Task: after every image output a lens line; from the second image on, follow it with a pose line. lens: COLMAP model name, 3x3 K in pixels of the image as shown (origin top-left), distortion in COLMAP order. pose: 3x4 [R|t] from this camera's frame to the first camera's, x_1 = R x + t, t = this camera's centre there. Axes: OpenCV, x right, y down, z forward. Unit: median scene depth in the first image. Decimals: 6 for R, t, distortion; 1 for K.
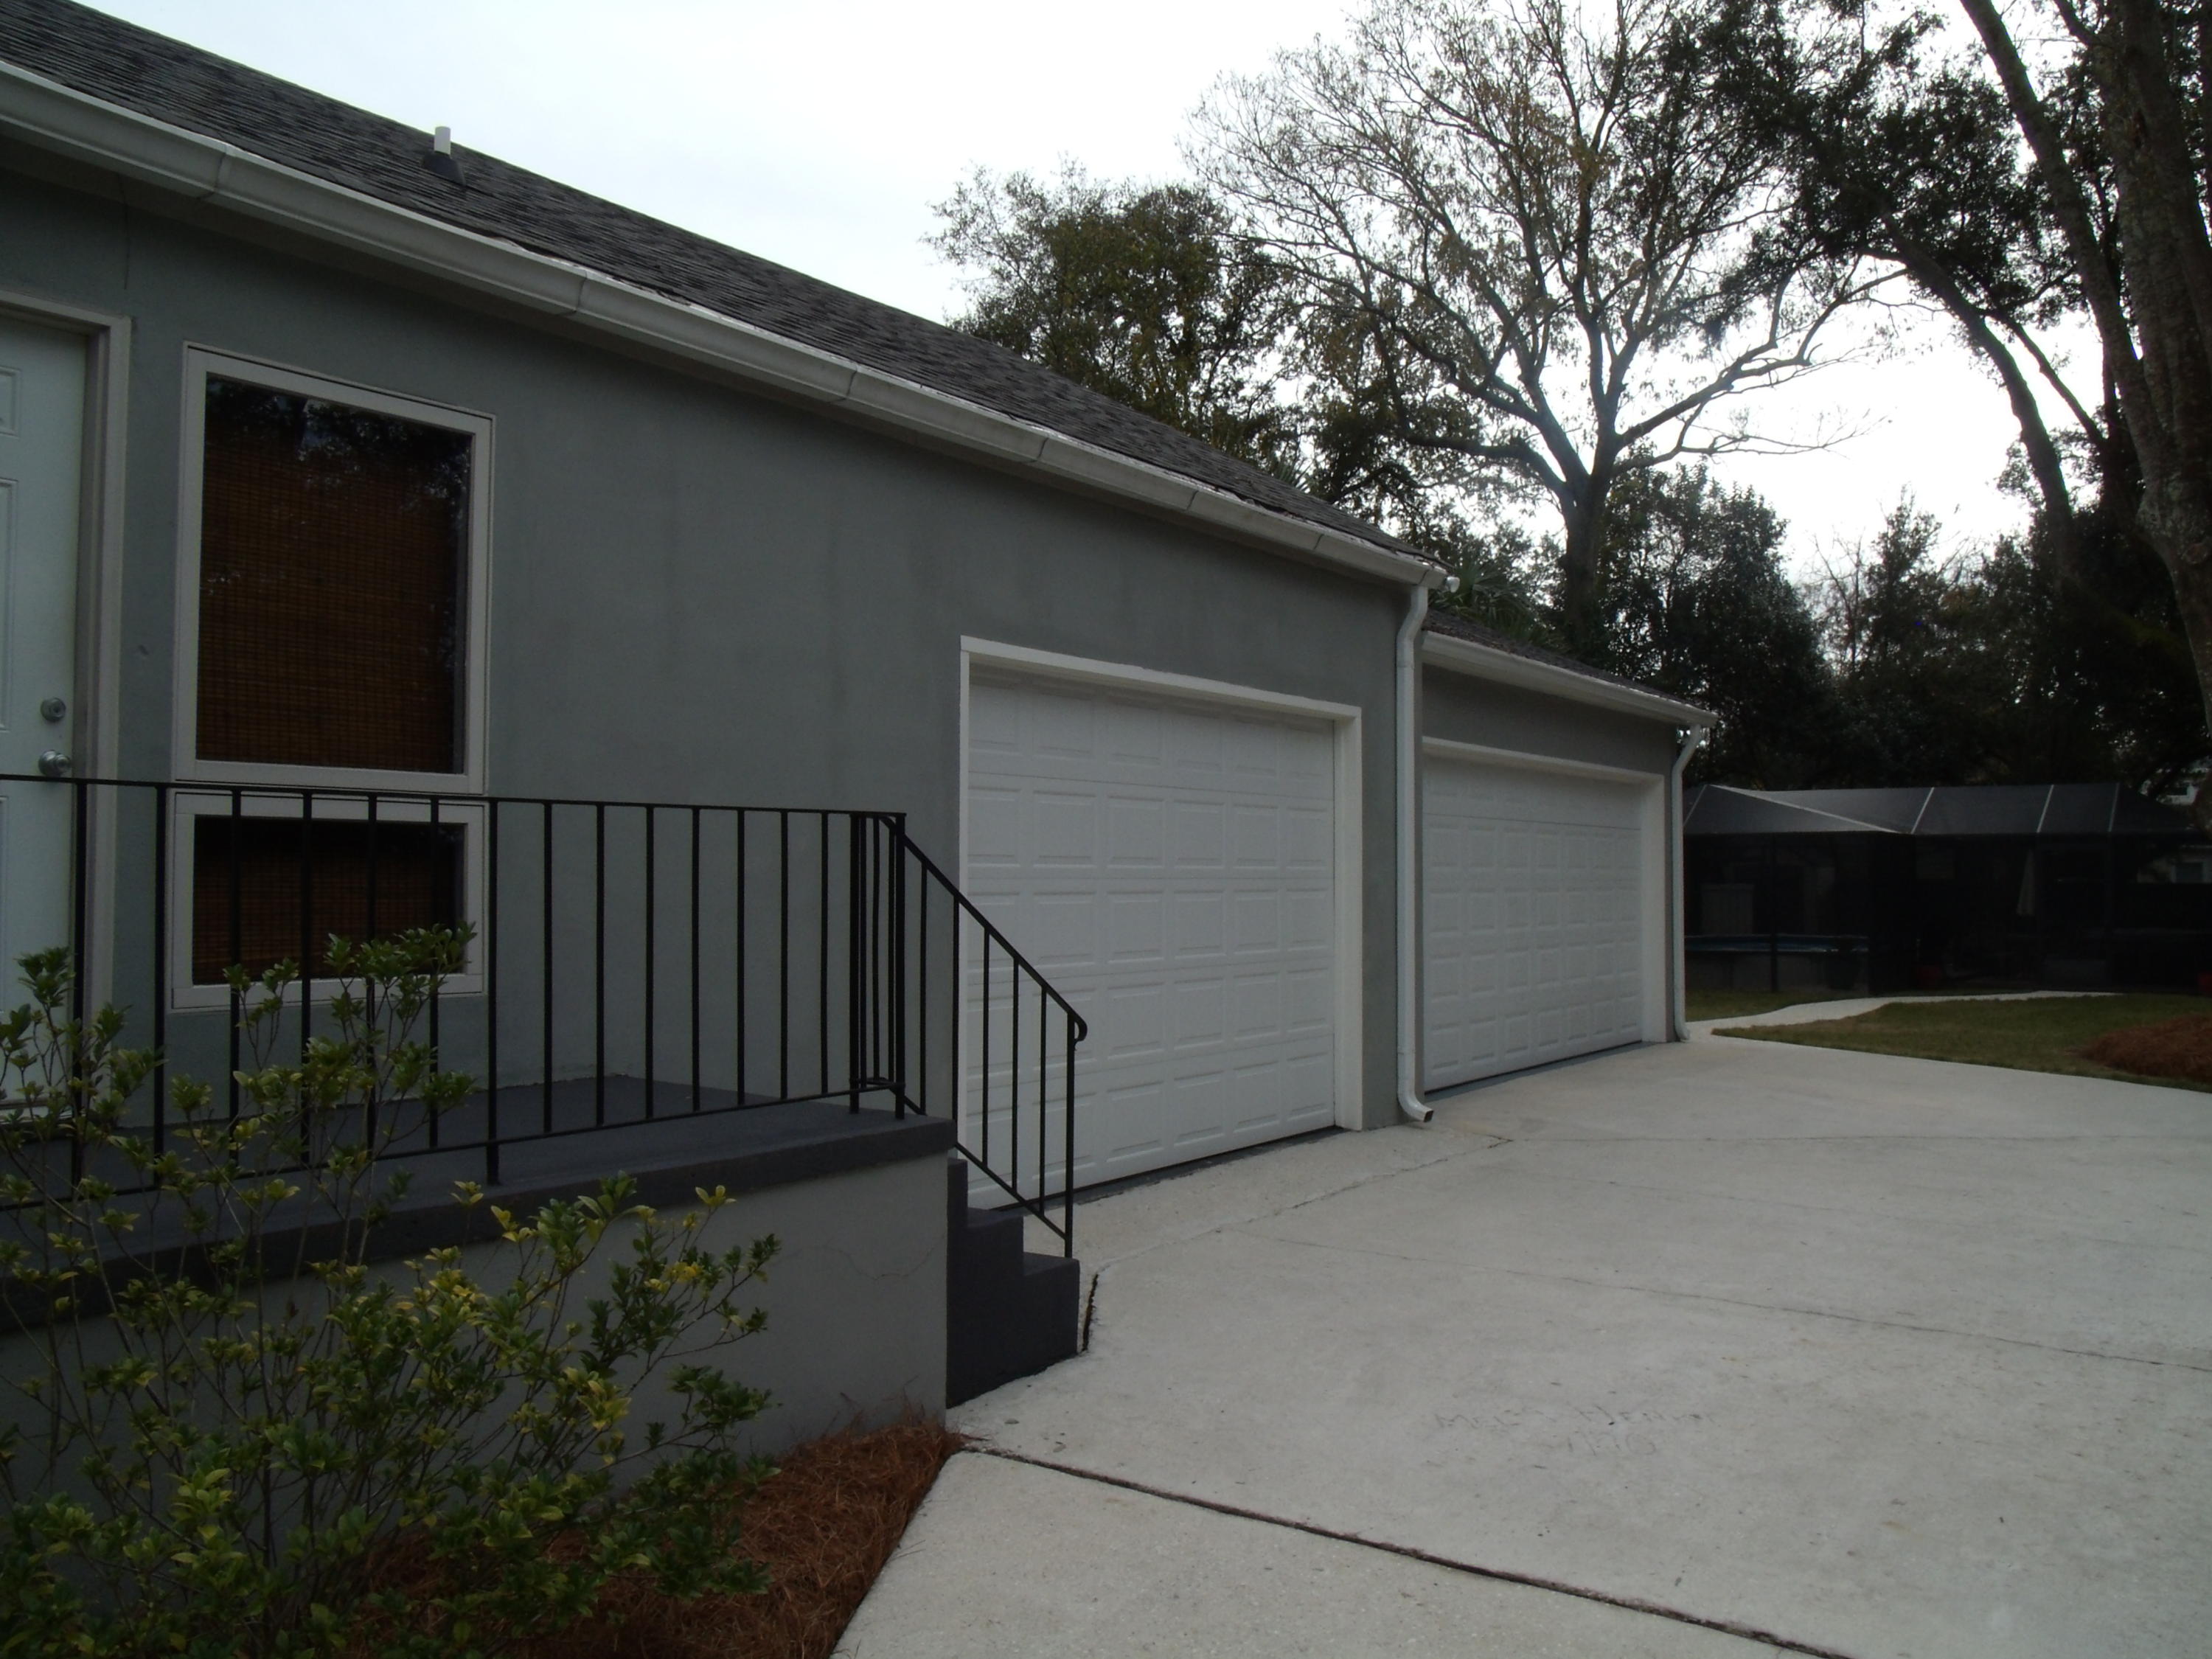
lens RADIAL K [[1780.5, 0, 1130.1], [0, 1780.5, 816.2], [0, 0, 1]] dist [-0.133468, 0.102362]
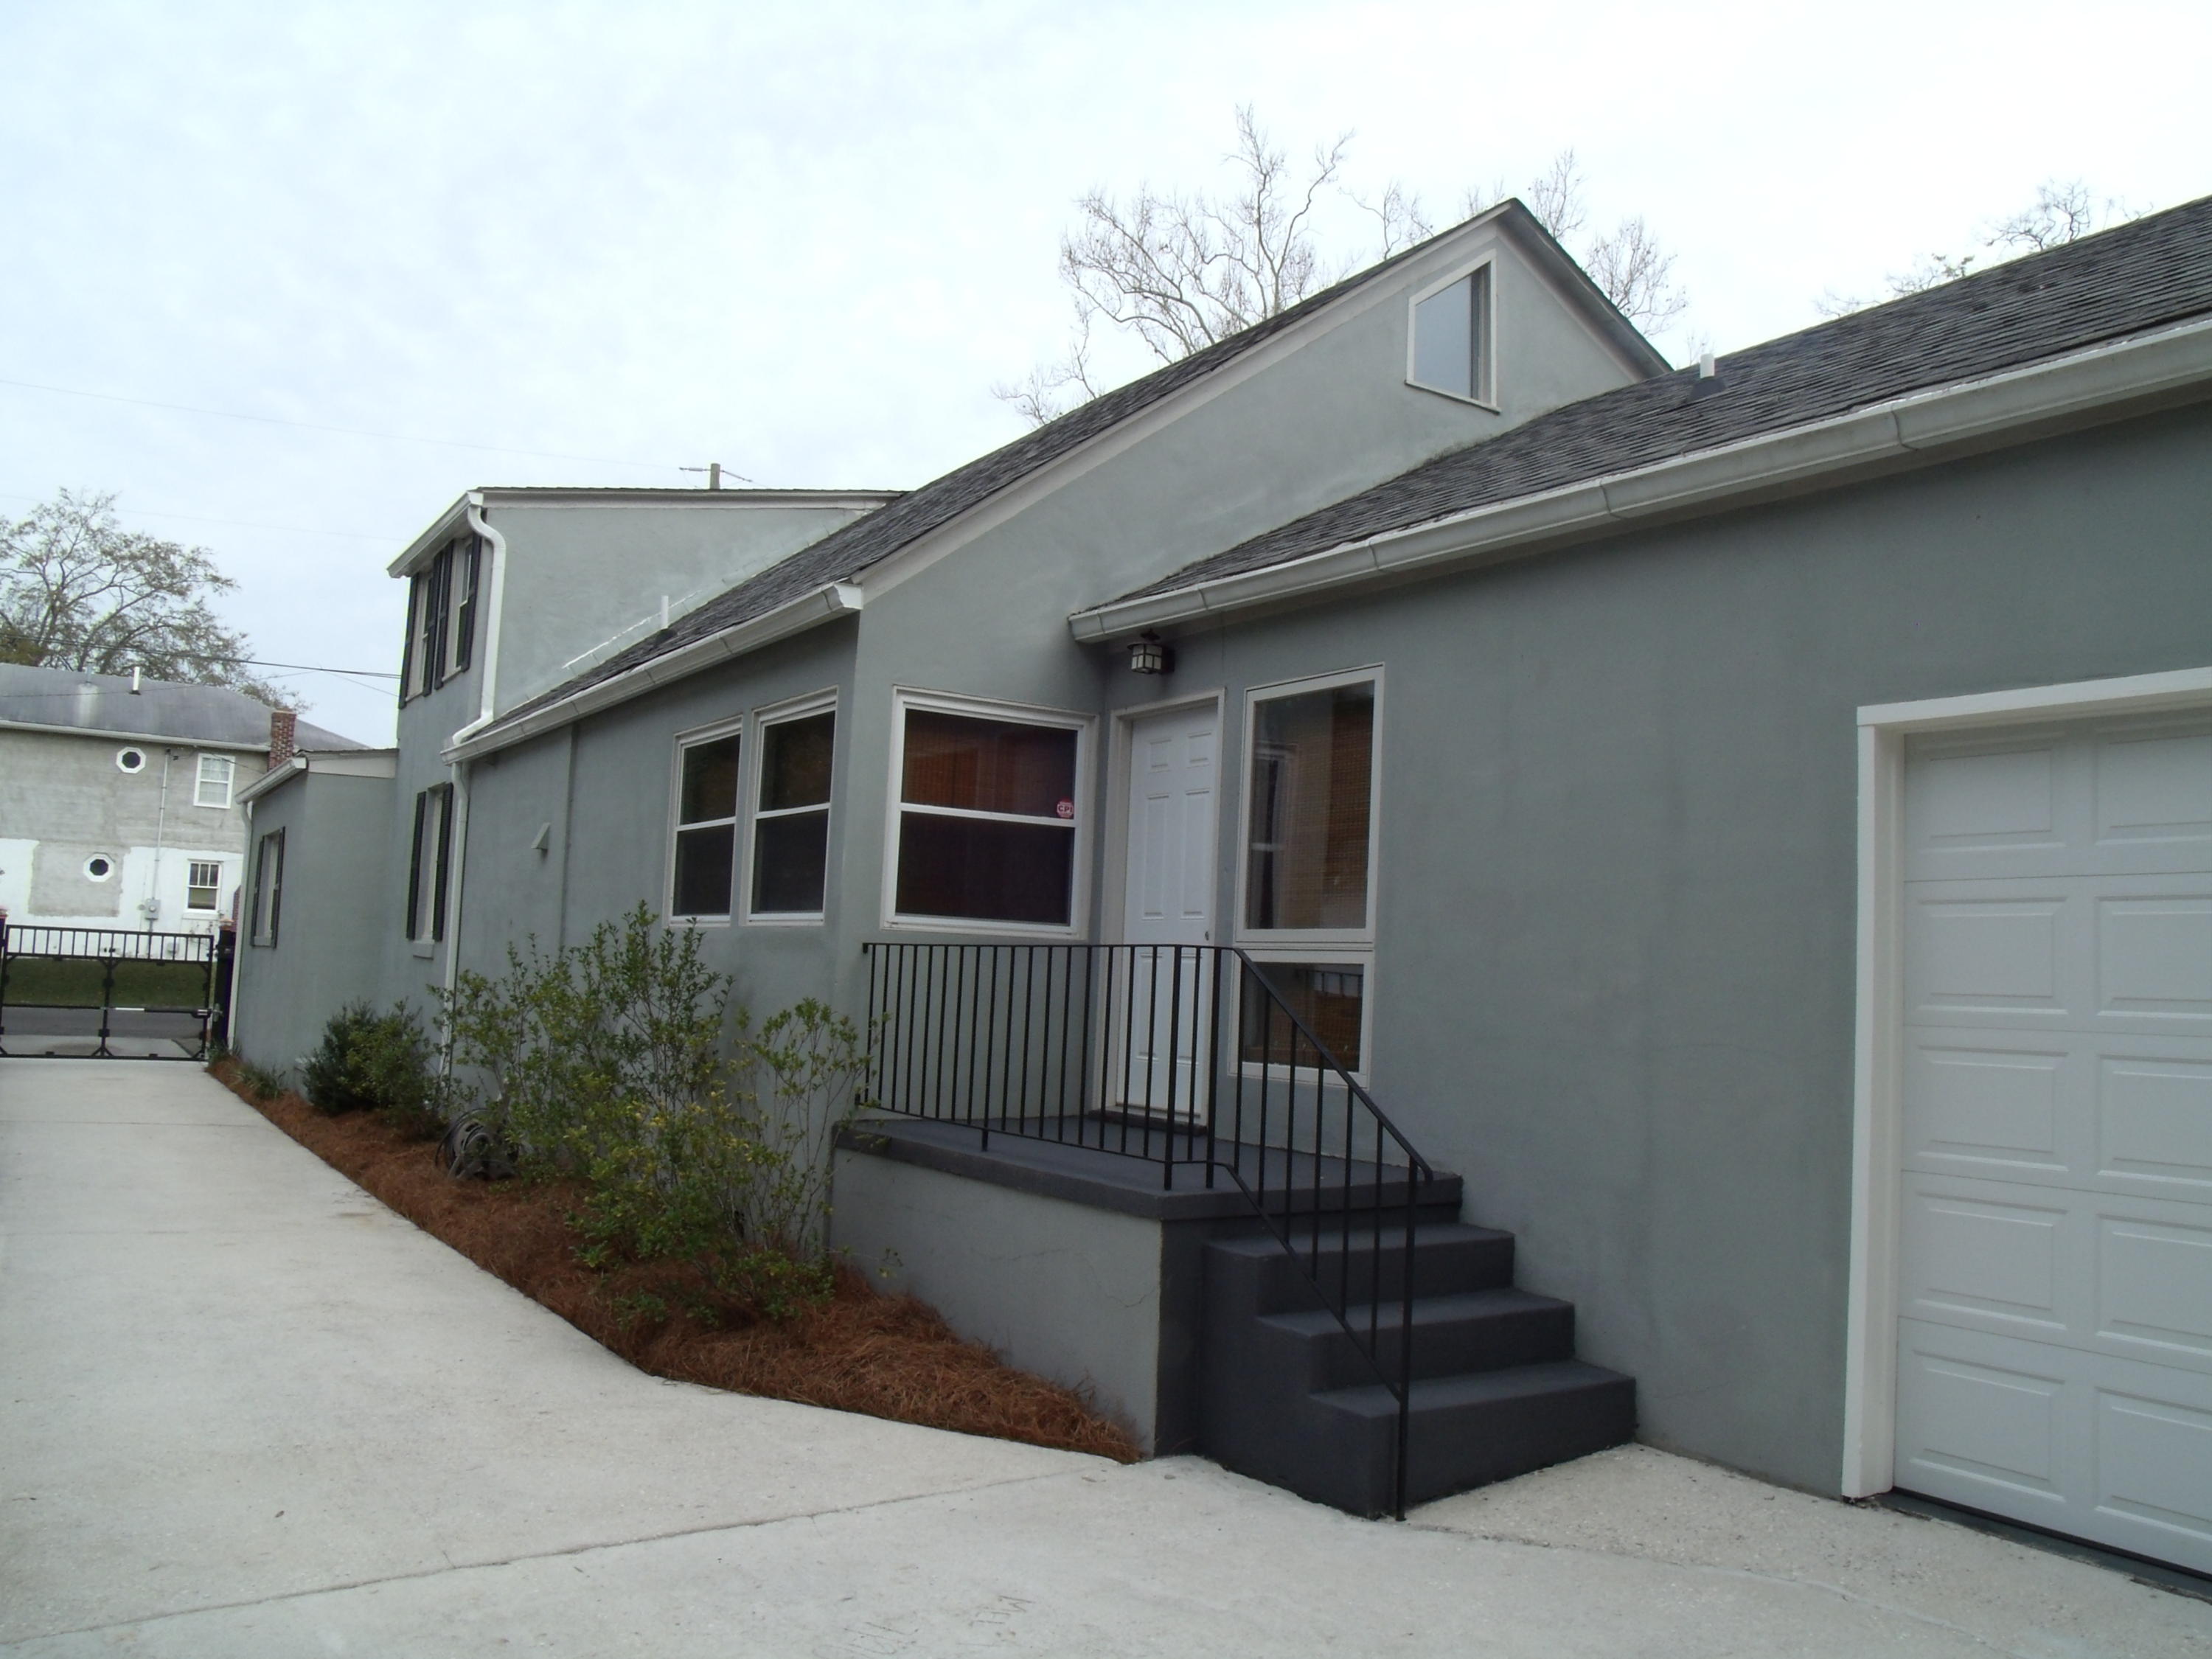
lens RADIAL K [[1780.5, 0, 1117.1], [0, 1780.5, 830.2], [0, 0, 1]] dist [-0.133468, 0.102362]
pose [[-0.388519, -0.099695, -0.916032, 0.914987], [-0.012971, 0.994623, -0.102747, 0.042245], [0.921350, -0.028037, -0.387723, 1.271122]]
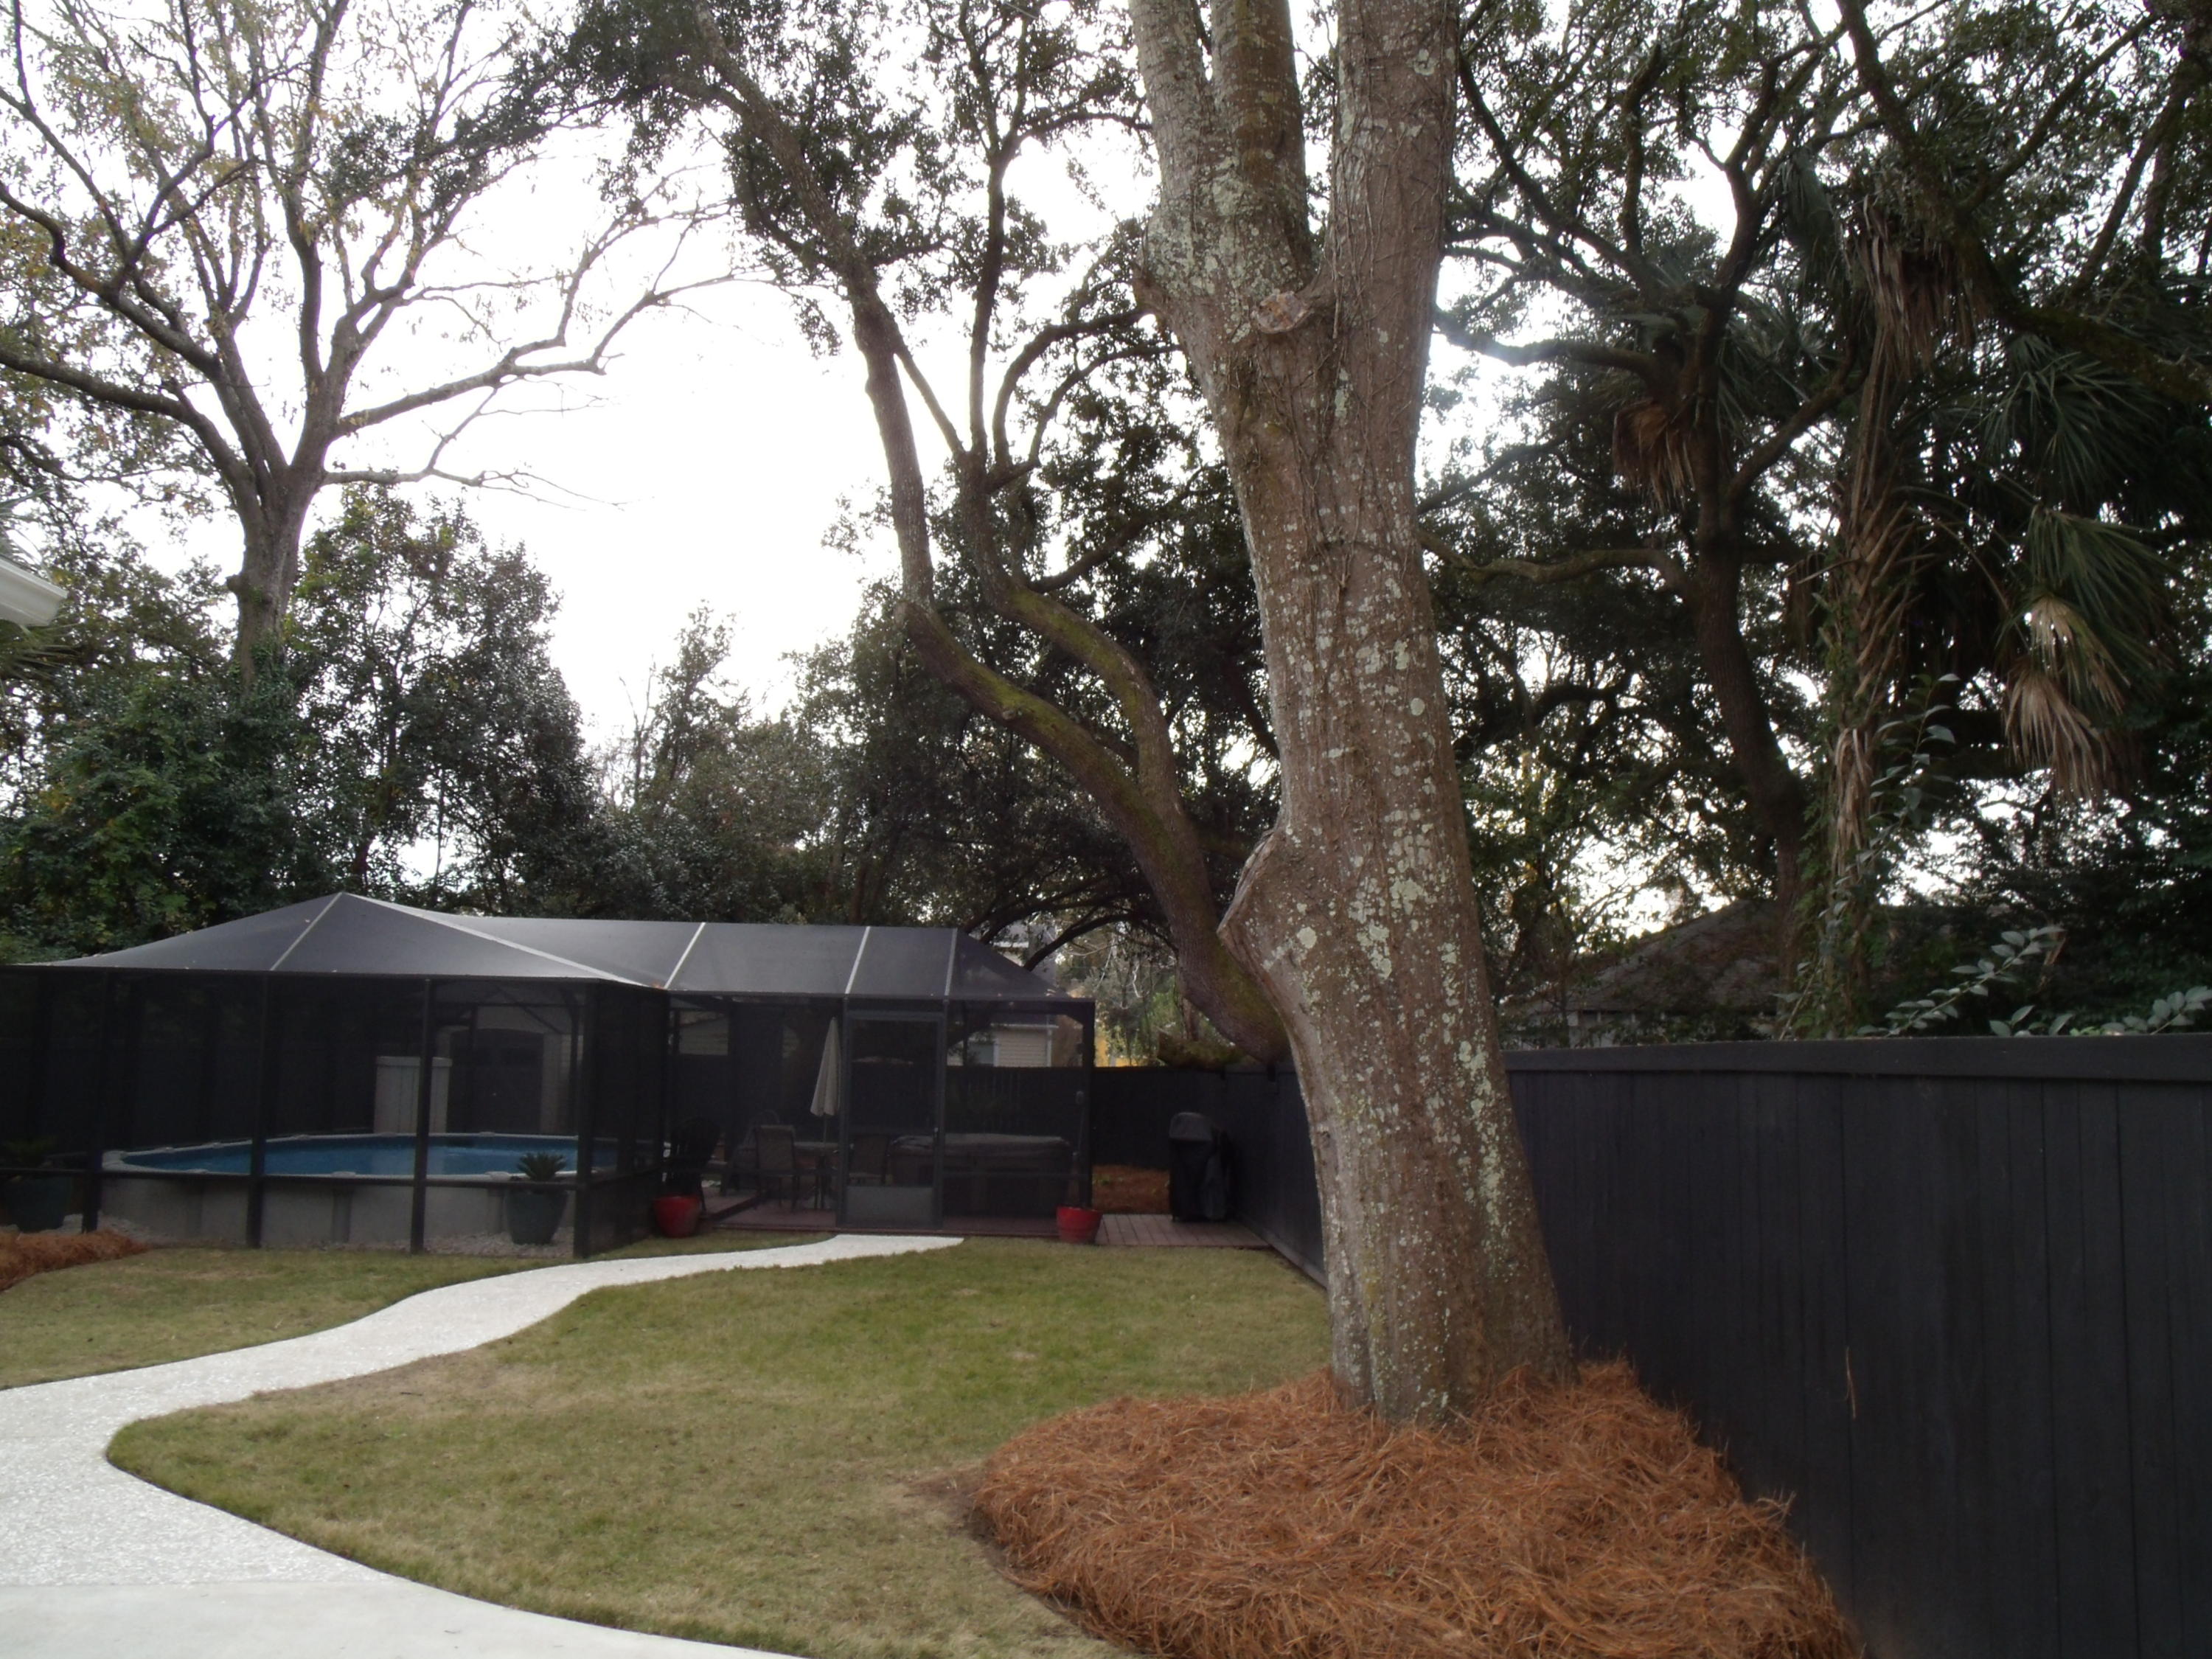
lens RADIAL K [[1780.5, 0, 1120.2], [0, 1780.5, 810.9], [0, 0, 1]] dist [-0.133468, 0.102362]
pose [[0.796485, 0.098741, 0.596541, 0.162161], [-0.039271, 0.992941, -0.111920, 0.009974], [-0.603381, 0.065716, 0.794741, 0.324690]]
